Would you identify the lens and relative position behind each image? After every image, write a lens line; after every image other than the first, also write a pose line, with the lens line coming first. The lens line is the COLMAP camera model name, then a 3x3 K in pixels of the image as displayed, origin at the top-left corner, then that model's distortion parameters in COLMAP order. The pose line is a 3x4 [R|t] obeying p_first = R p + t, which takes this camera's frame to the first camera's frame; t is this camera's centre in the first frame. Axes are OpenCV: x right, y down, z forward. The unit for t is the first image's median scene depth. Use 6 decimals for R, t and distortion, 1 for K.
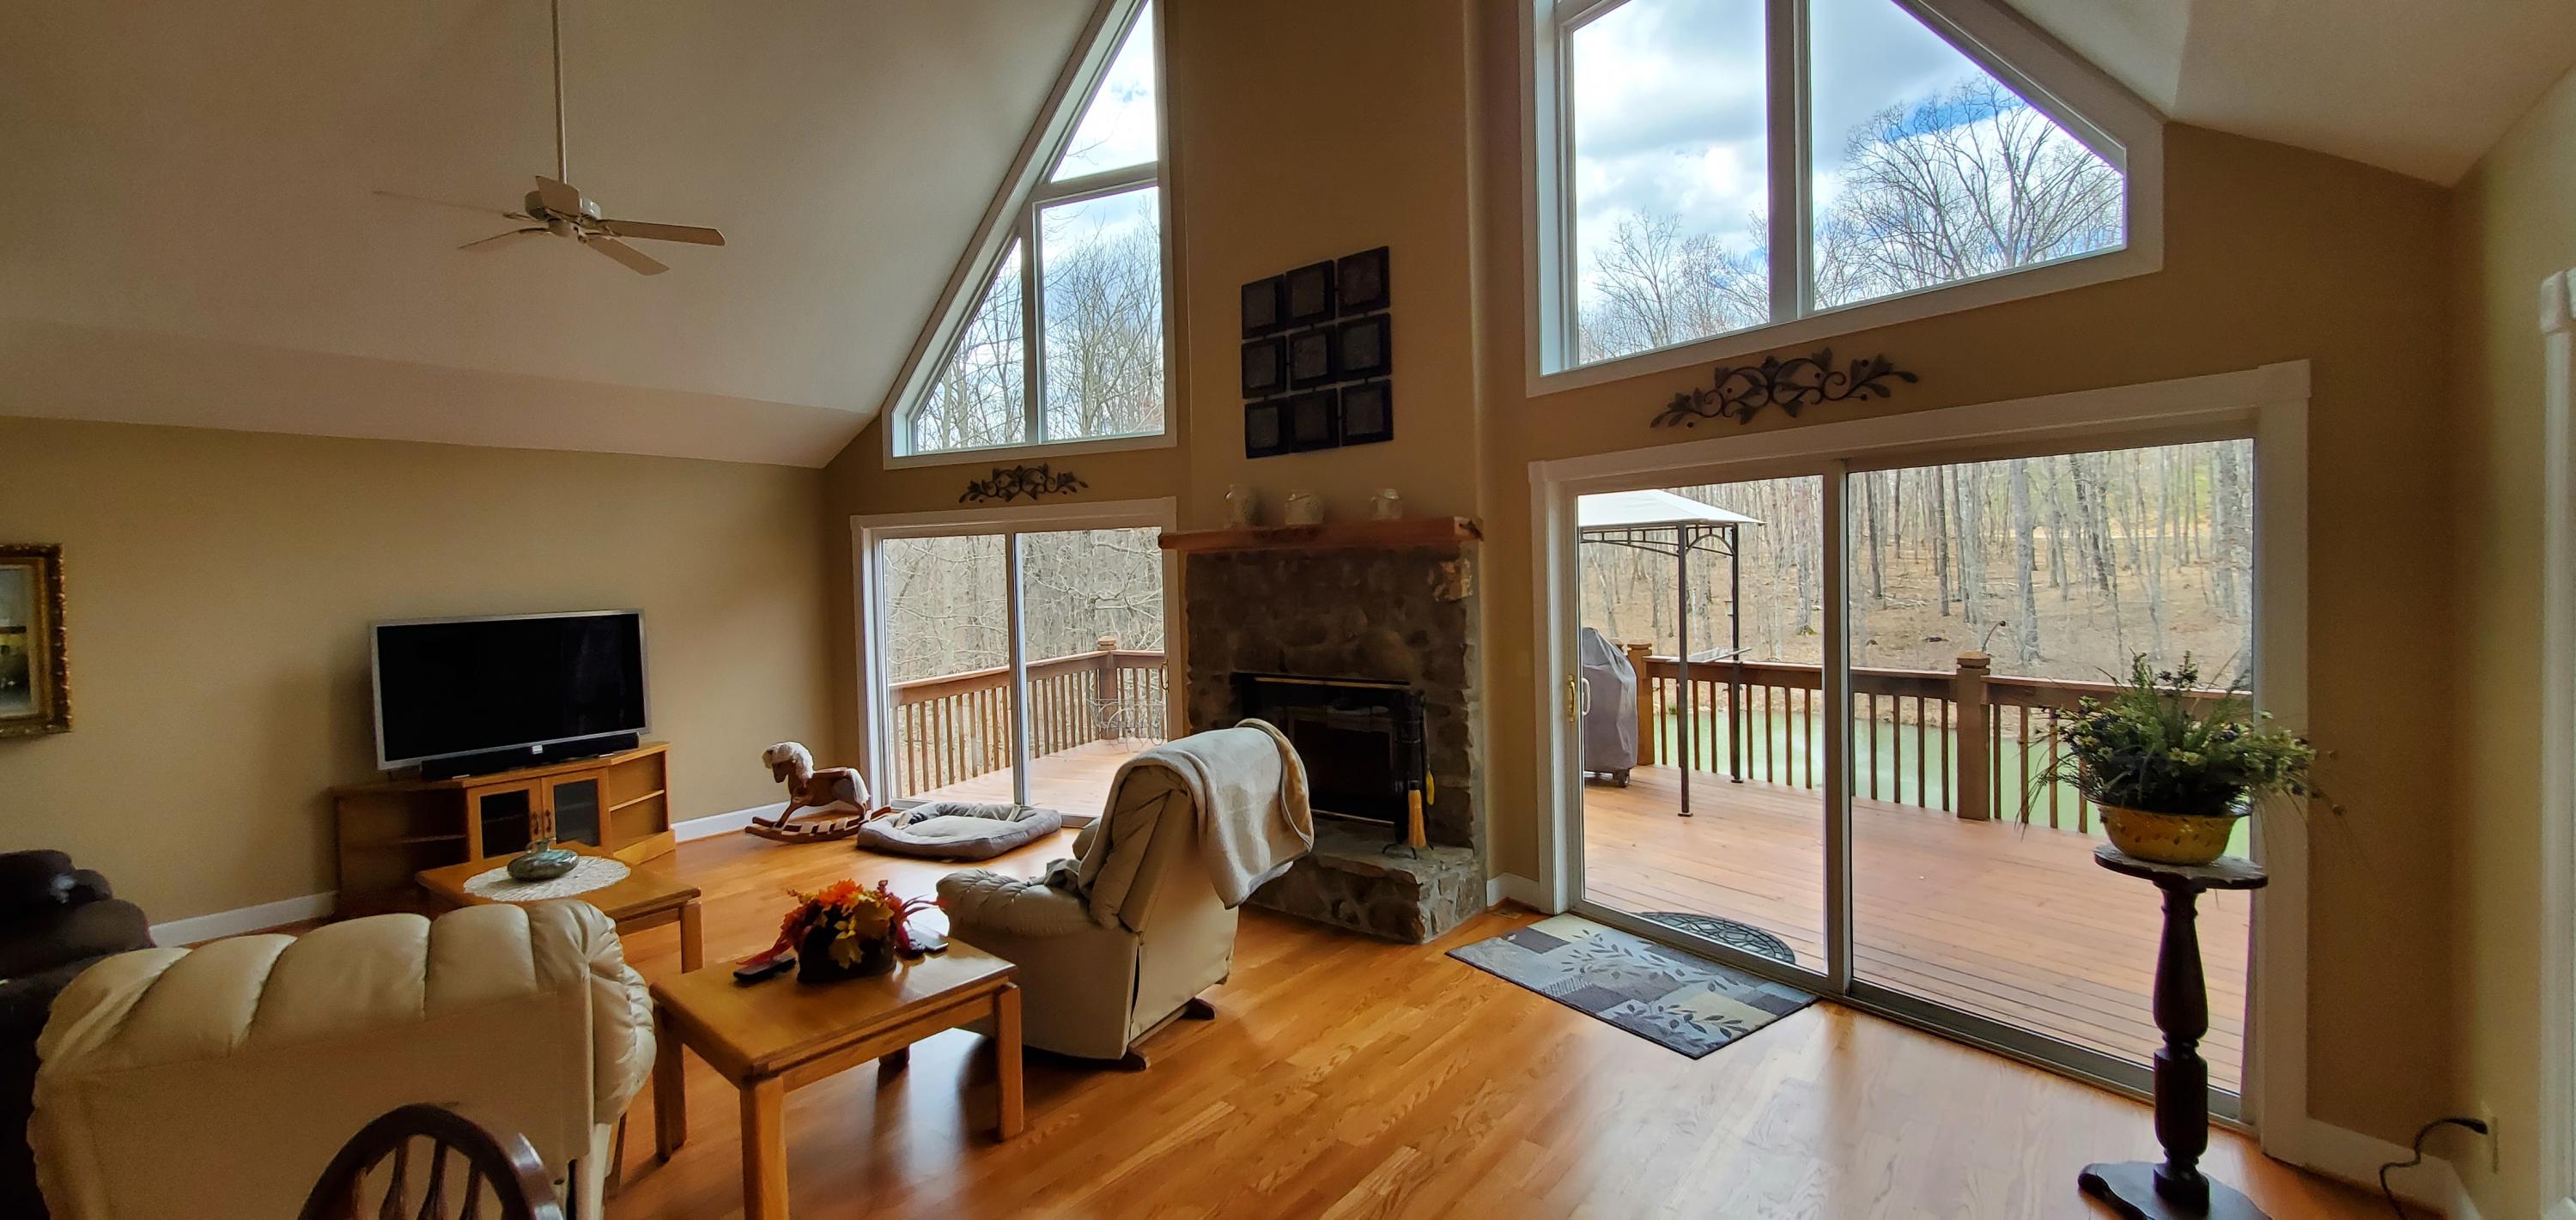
lens RADIAL K [[1035.9, 0, 1268.5], [0, 1035.9, 583.4], [0, 0, 1]] dist [0.000298, -0.000409]
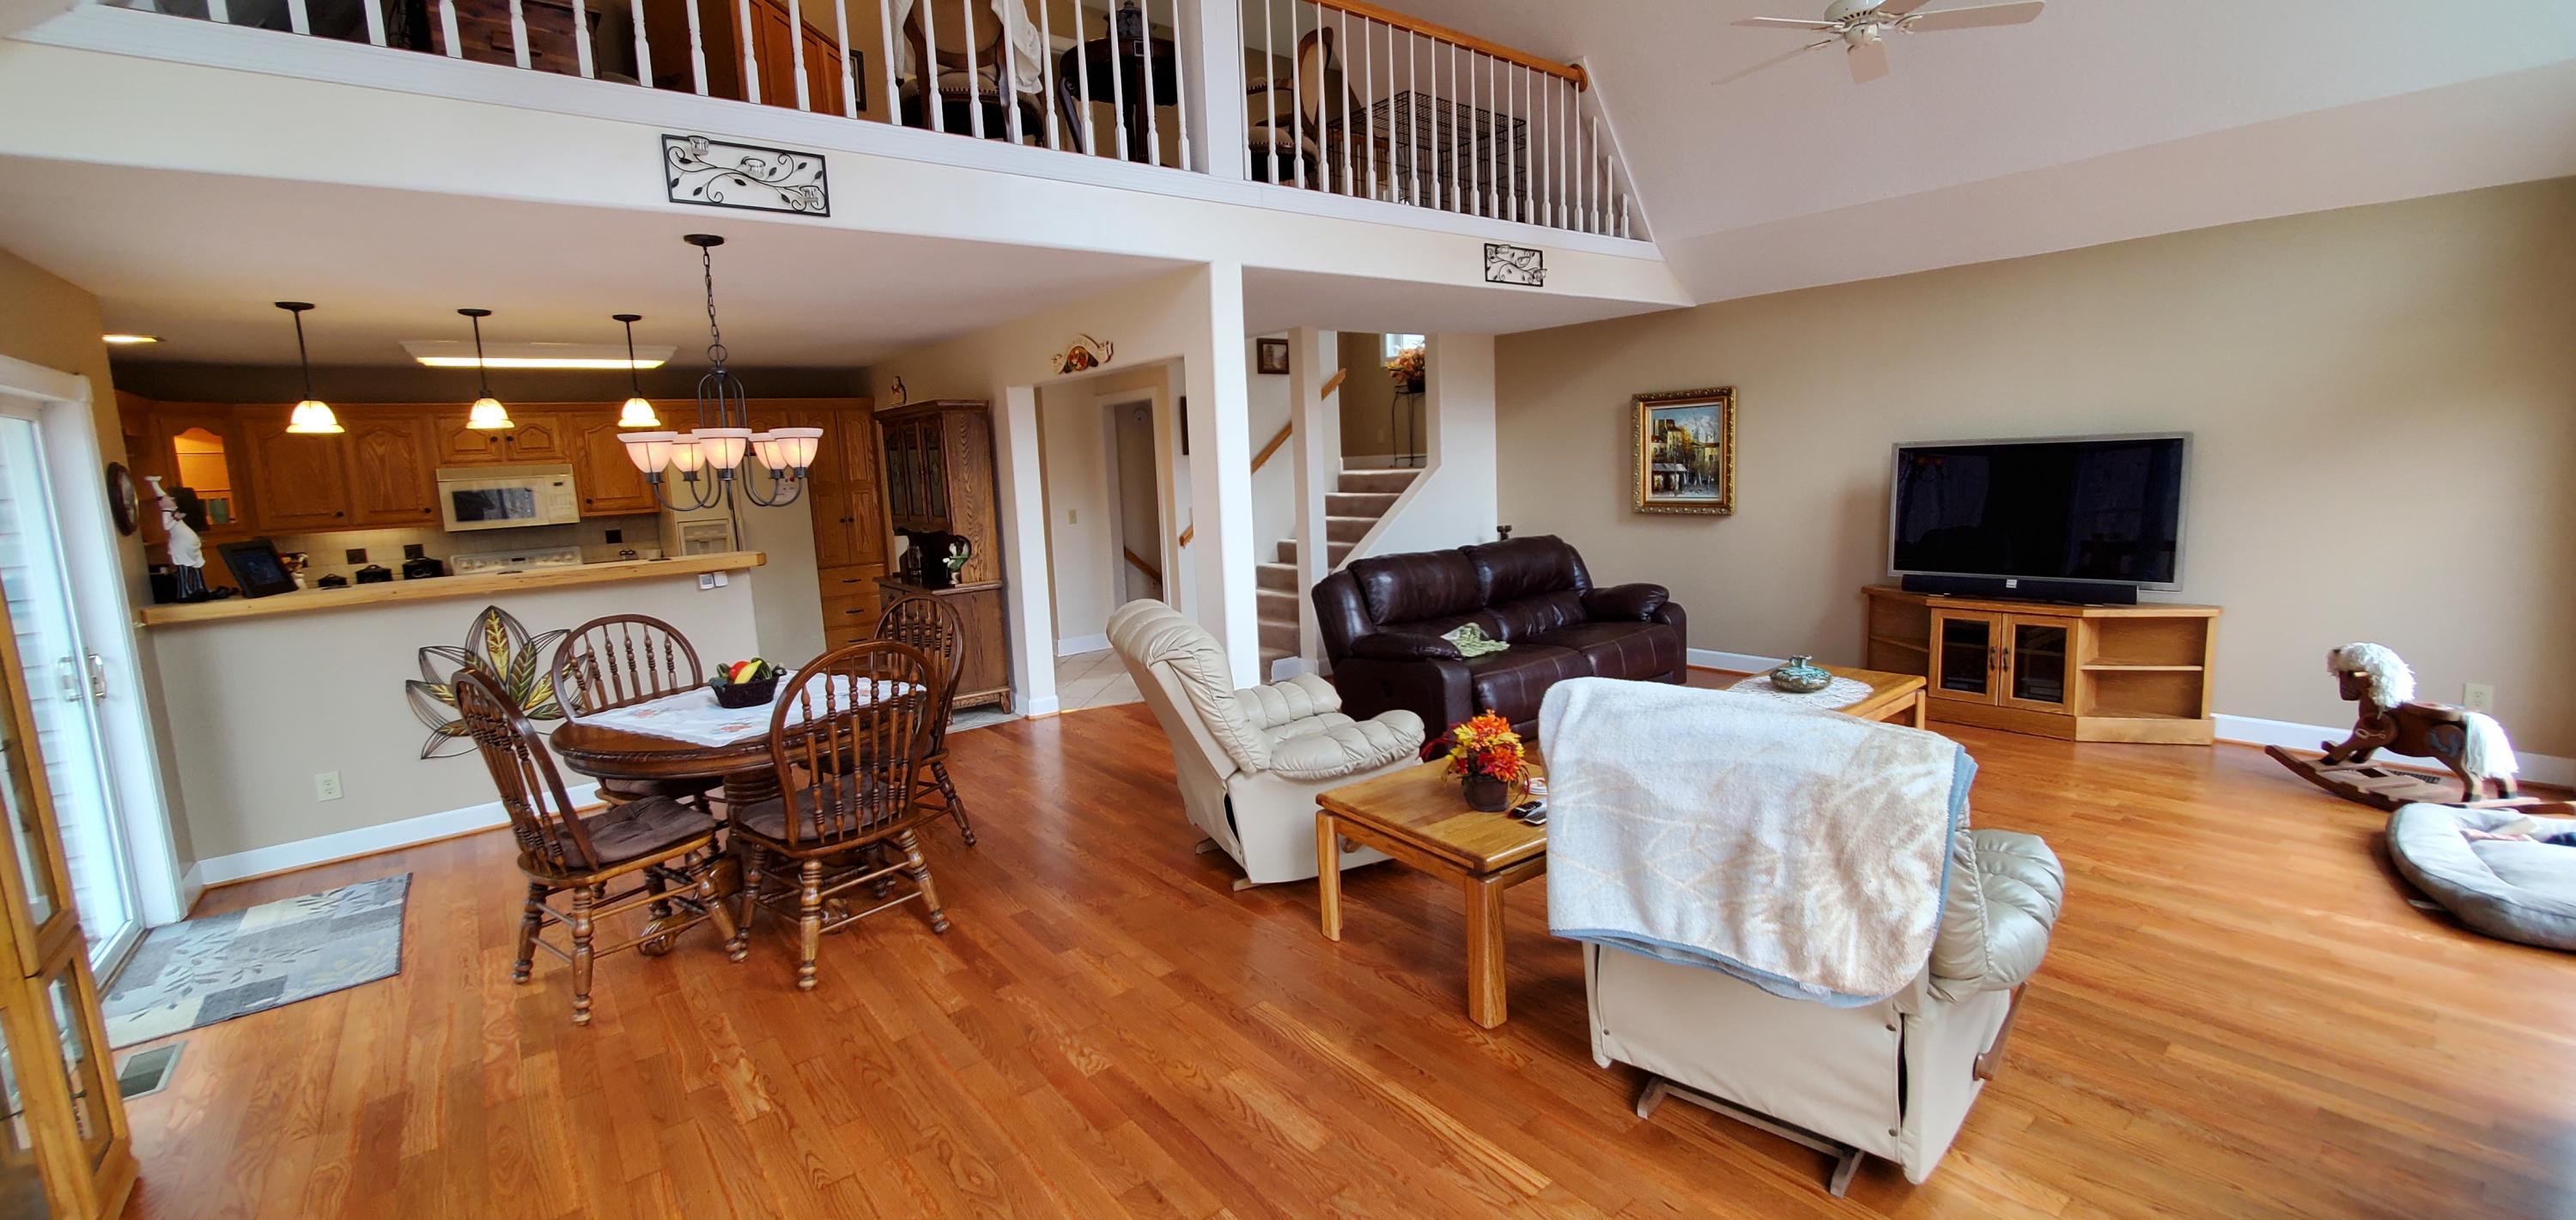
lens RADIAL K [[1035.9, 0, 1291.6], [0, 1035.9, 599.9], [0, 0, 1]] dist [0.000298, -0.000409]
pose [[-0.206577, 0.173021, -0.963011, 1.430009], [0.038147, 0.984916, 0.168773, -0.039725], [0.977686, -0.001872, -0.210062, 2.354680]]
